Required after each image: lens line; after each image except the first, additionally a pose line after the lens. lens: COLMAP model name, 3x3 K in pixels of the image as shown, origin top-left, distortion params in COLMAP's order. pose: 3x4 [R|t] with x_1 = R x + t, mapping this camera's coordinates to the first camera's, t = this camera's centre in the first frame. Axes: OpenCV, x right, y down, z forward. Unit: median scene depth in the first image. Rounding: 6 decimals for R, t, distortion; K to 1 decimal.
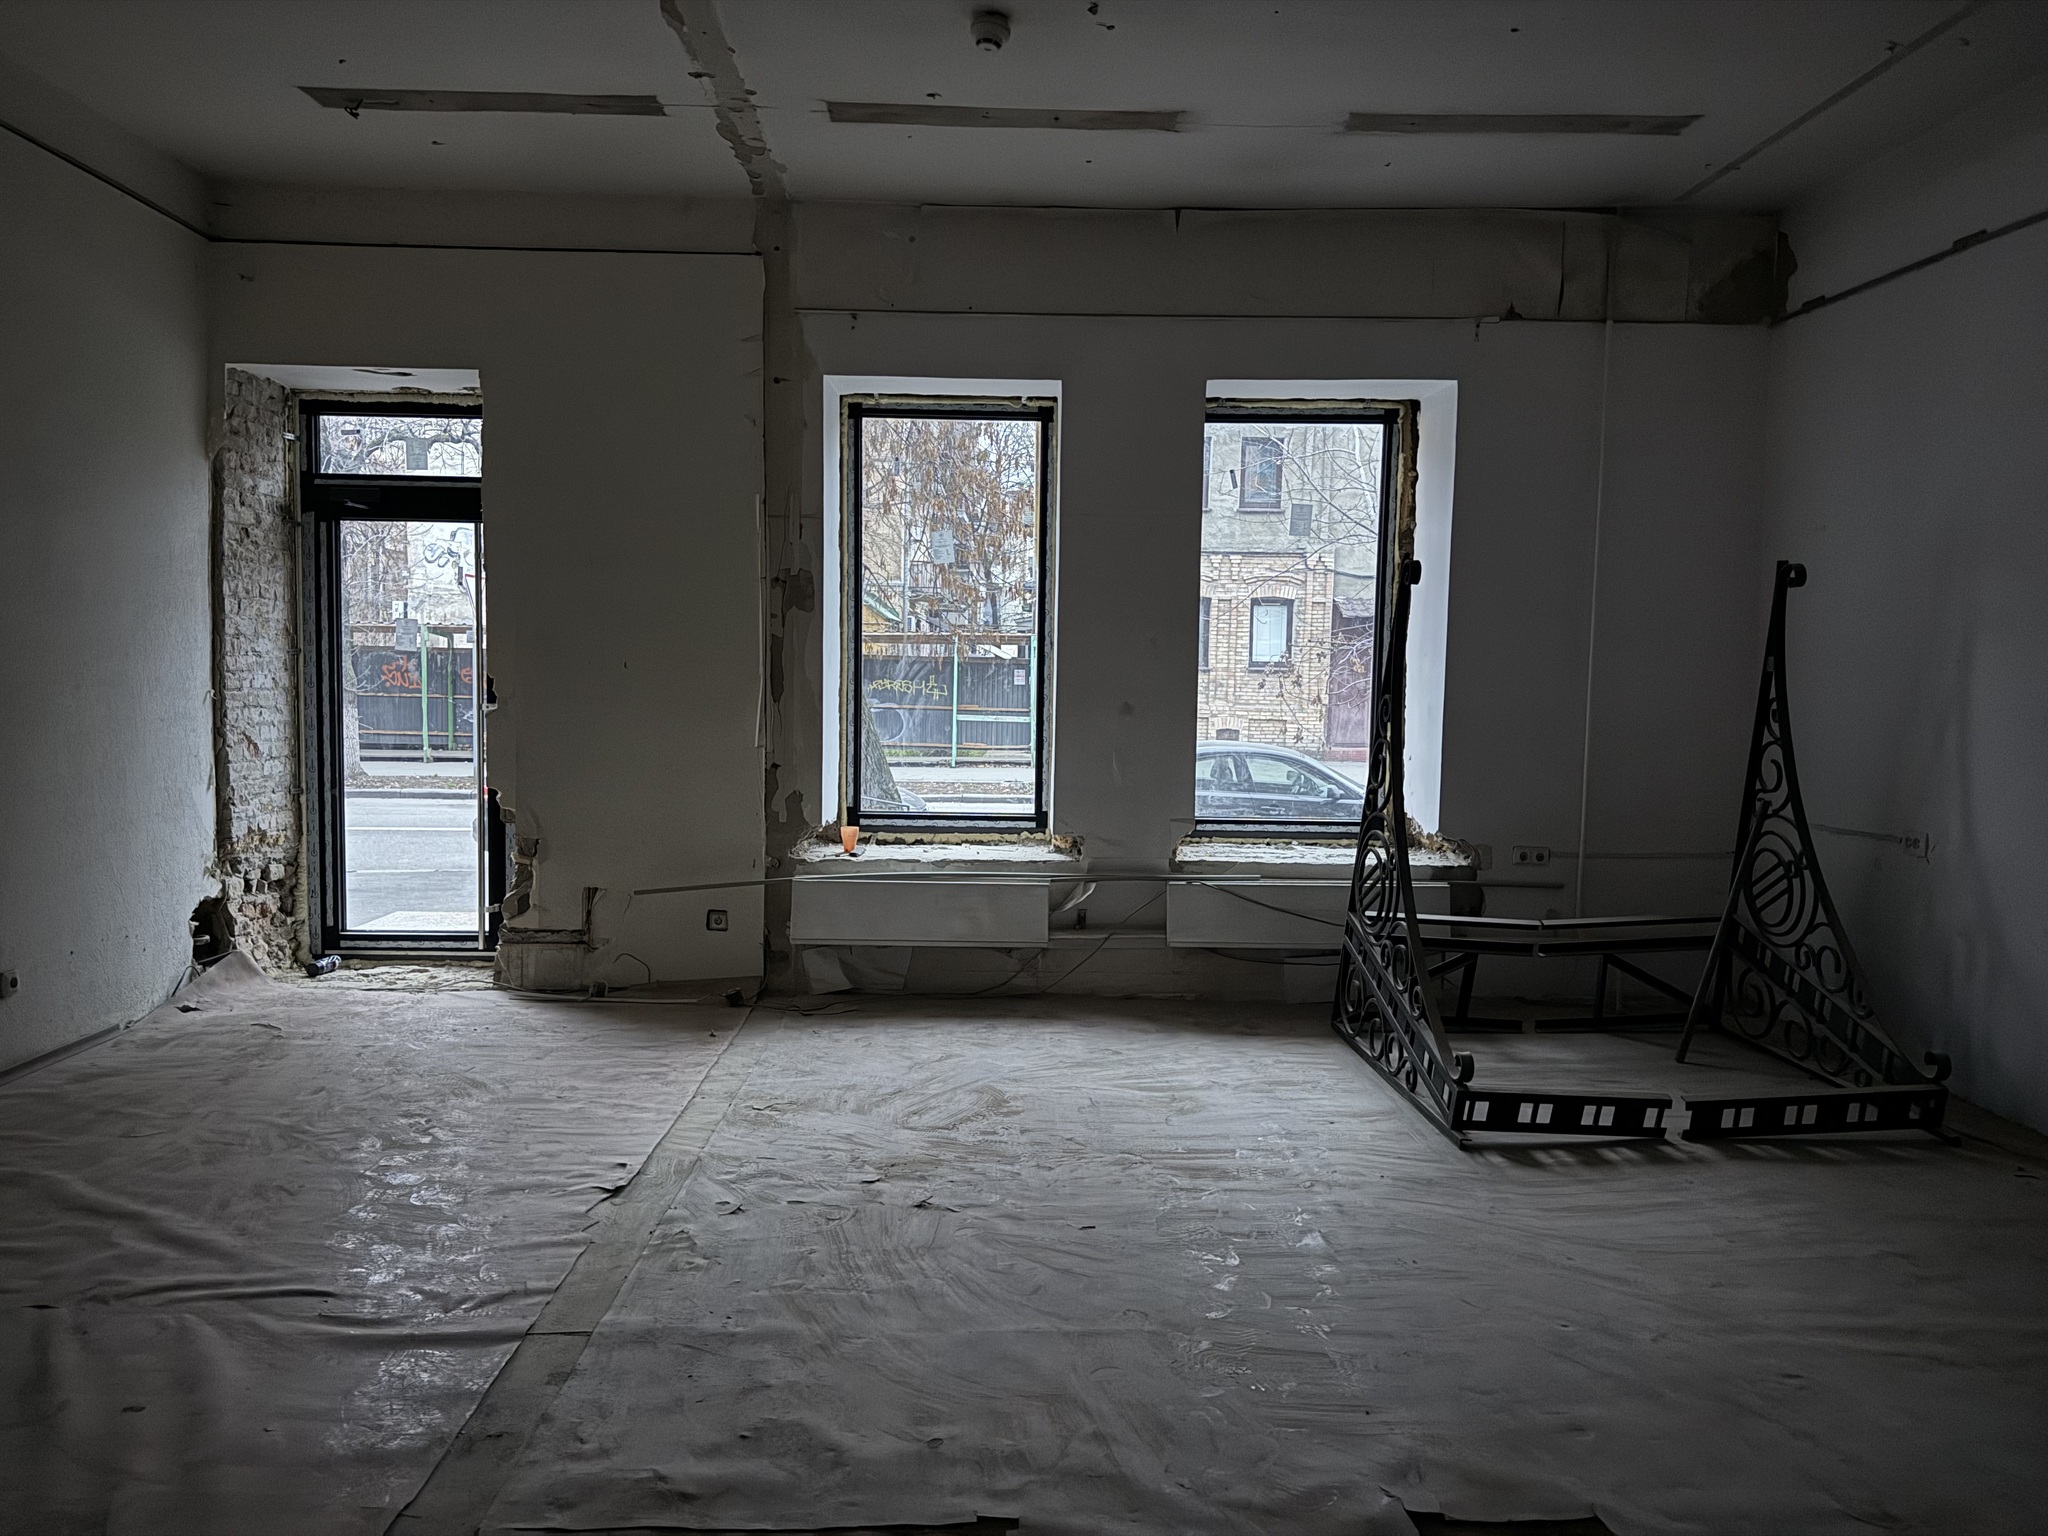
lens RADIAL K [[1416.1, 0, 1034.5], [0, 1416.1, 764.7], [0, 0, 1]] dist [0.022190, -0.026960]
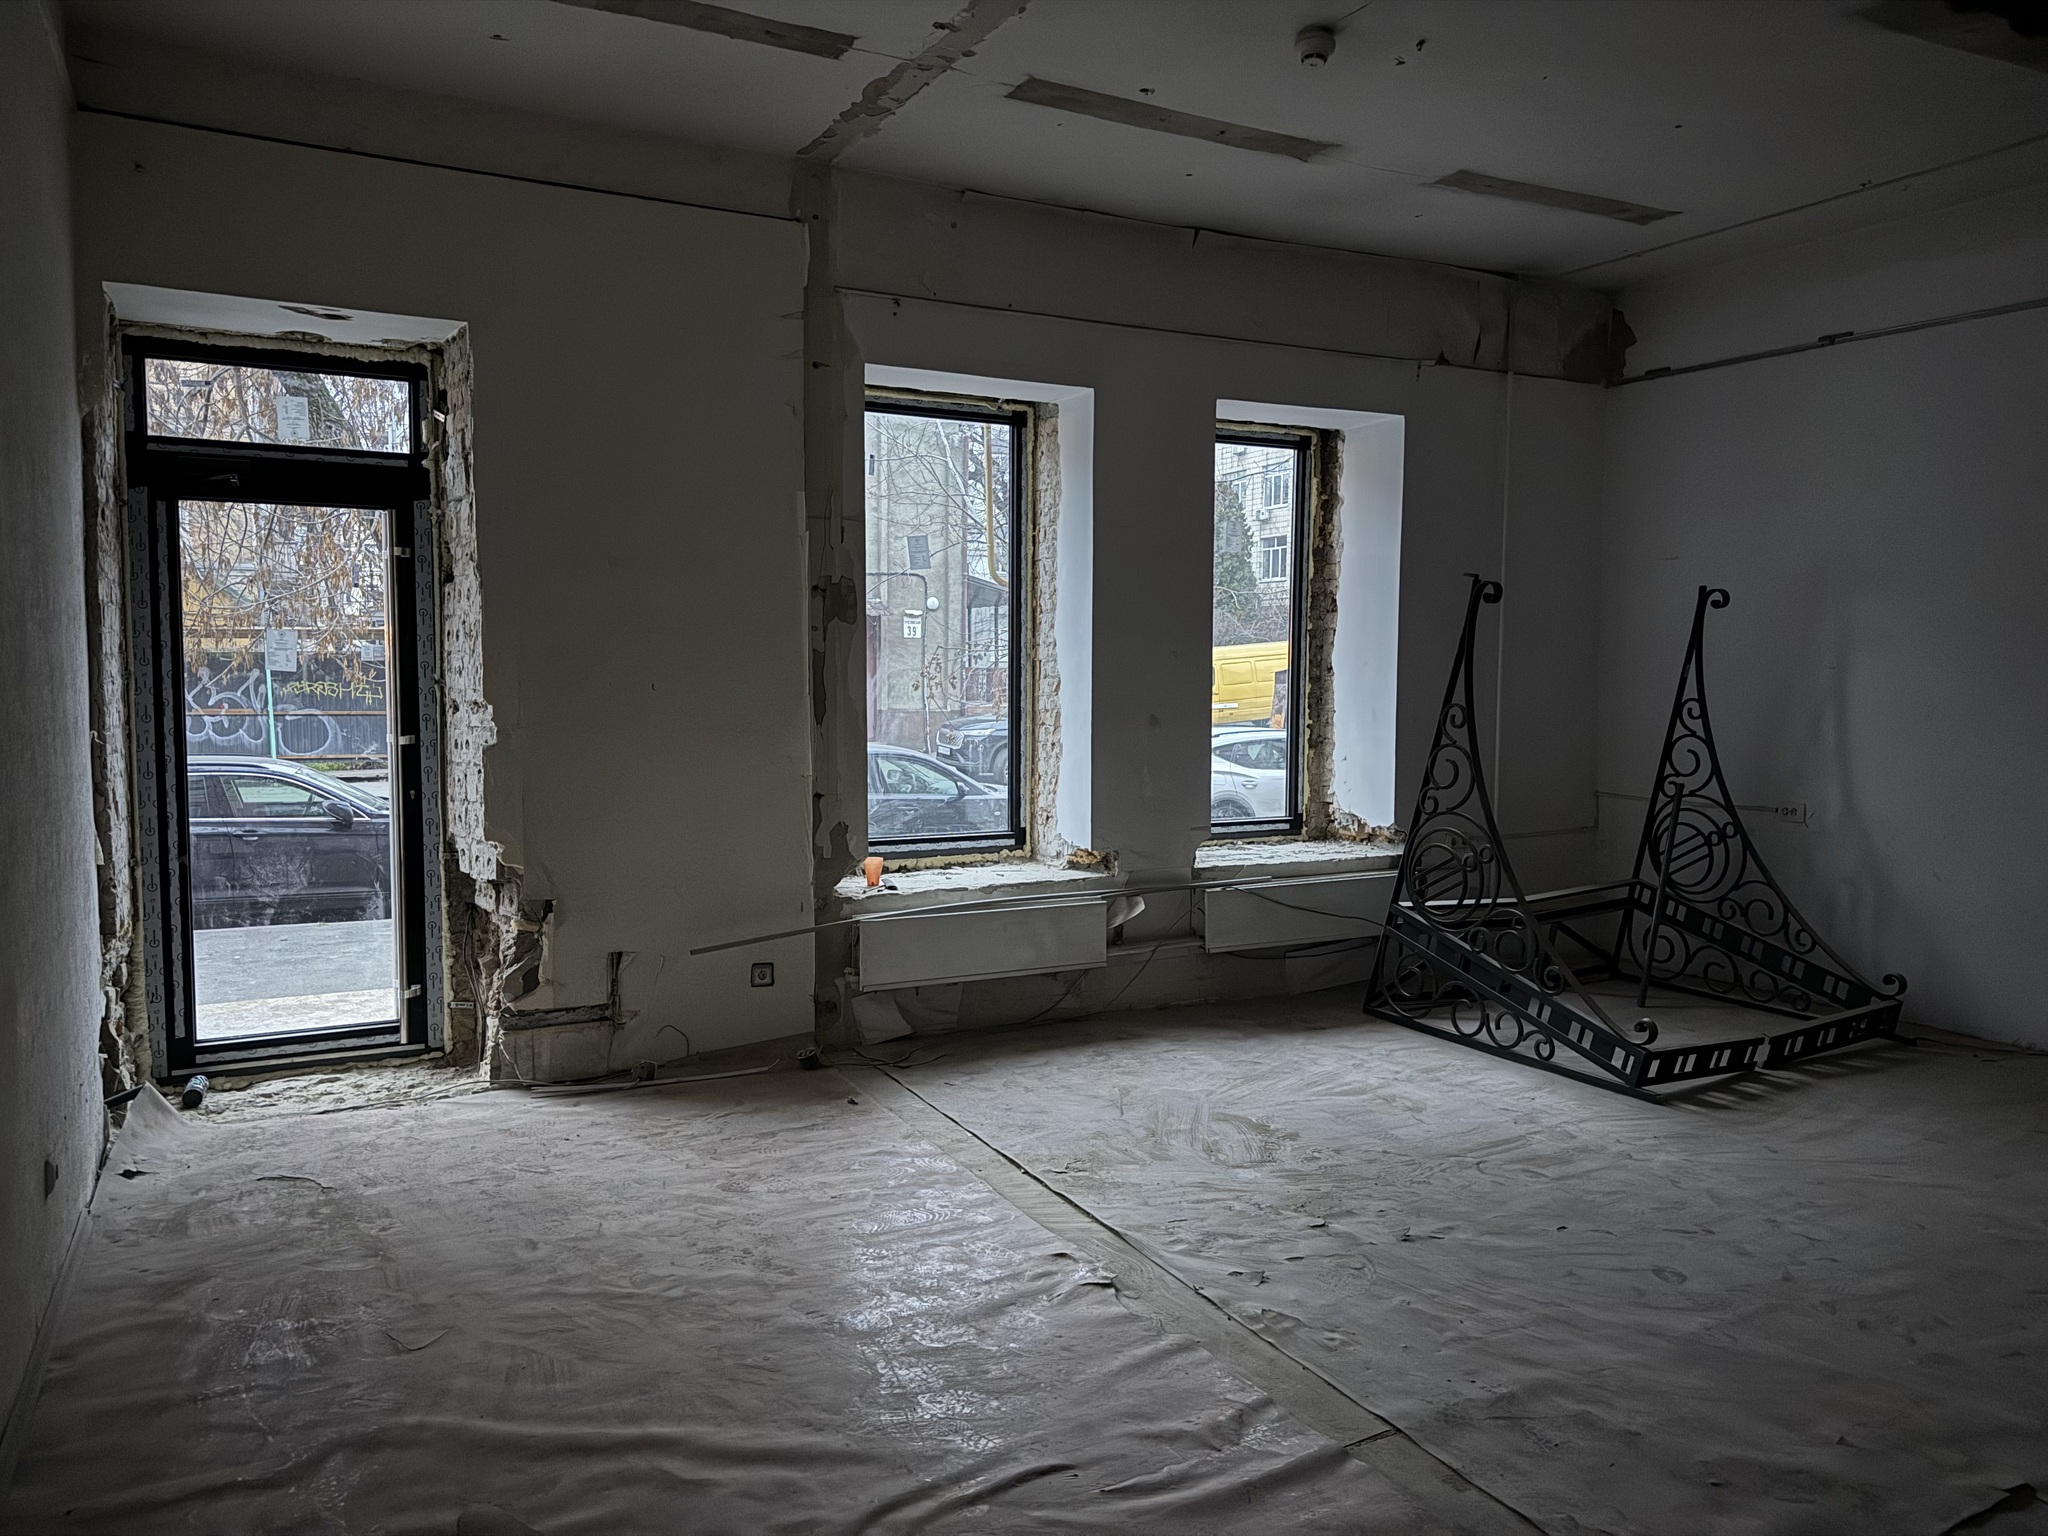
lens RADIAL K [[1416.1, 0, 1027.0], [0, 1416.1, 763.8], [0, 0, 1]] dist [0.022190, -0.026960]
pose [[0.898375, -0.041381, 0.437276, -0.470327], [0.039164, 0.999133, 0.014090, -0.027855], [-0.437480, 0.004468, 0.899217, 0.141688]]
